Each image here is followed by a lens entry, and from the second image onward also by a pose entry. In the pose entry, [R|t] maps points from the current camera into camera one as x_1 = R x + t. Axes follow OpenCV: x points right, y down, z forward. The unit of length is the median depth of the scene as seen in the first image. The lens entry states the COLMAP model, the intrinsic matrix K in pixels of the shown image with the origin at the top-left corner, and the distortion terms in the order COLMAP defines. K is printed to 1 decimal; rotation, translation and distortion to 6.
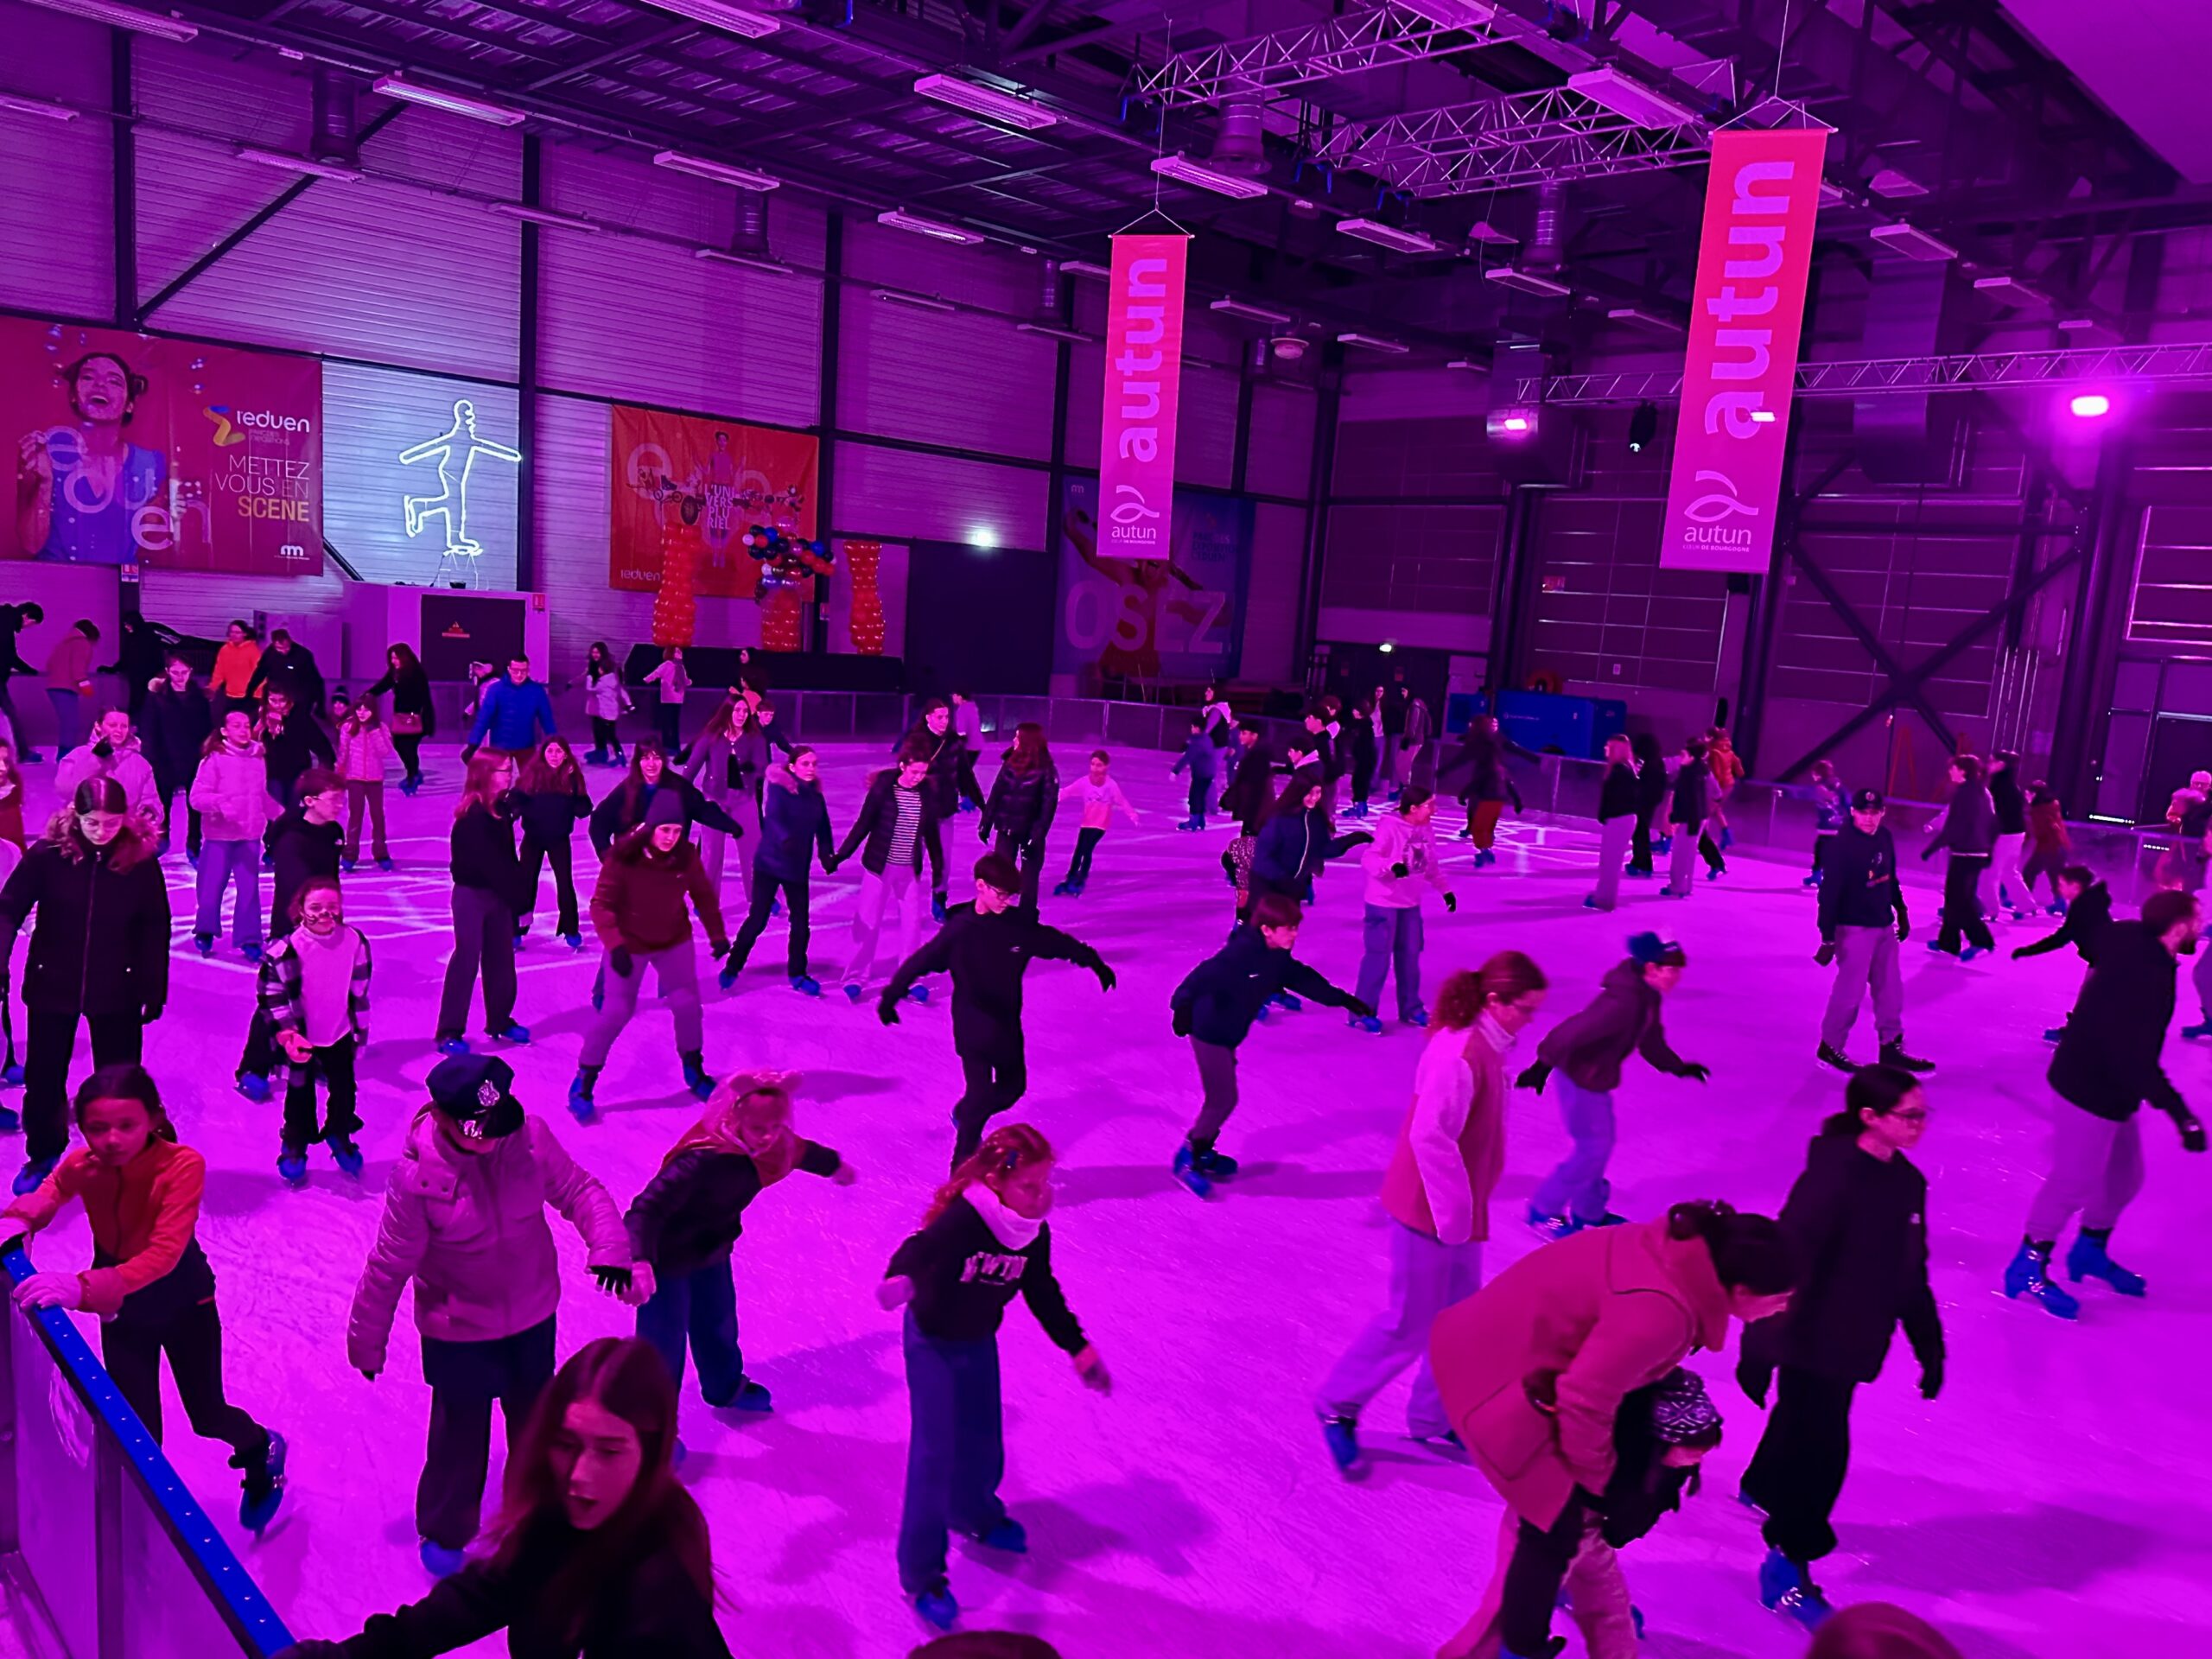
lens RADIAL K [[1599.1, 0, 1110.3], [0, 1599.1, 853.7], [0, 0, 1]] dist [0.069909, -0.084302]
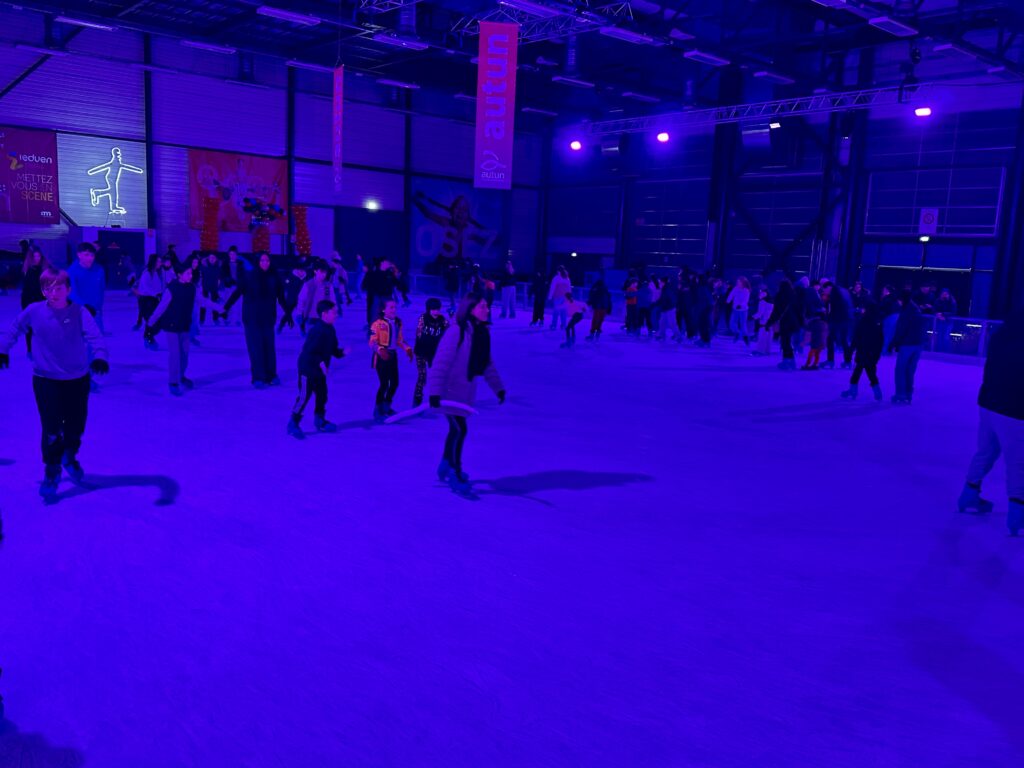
lens RADIAL K [[831.9, 0, 515.3], [0, 831.9, 392.5], [0, 0, 1]] dist [0.093333, -0.123150]
pose [[0.998632, -0.019081, -0.048688, 0.224114], [0.019352, 0.999800, 0.005098, 0.077407], [0.048581, -0.006033, 0.998801, -0.192838]]
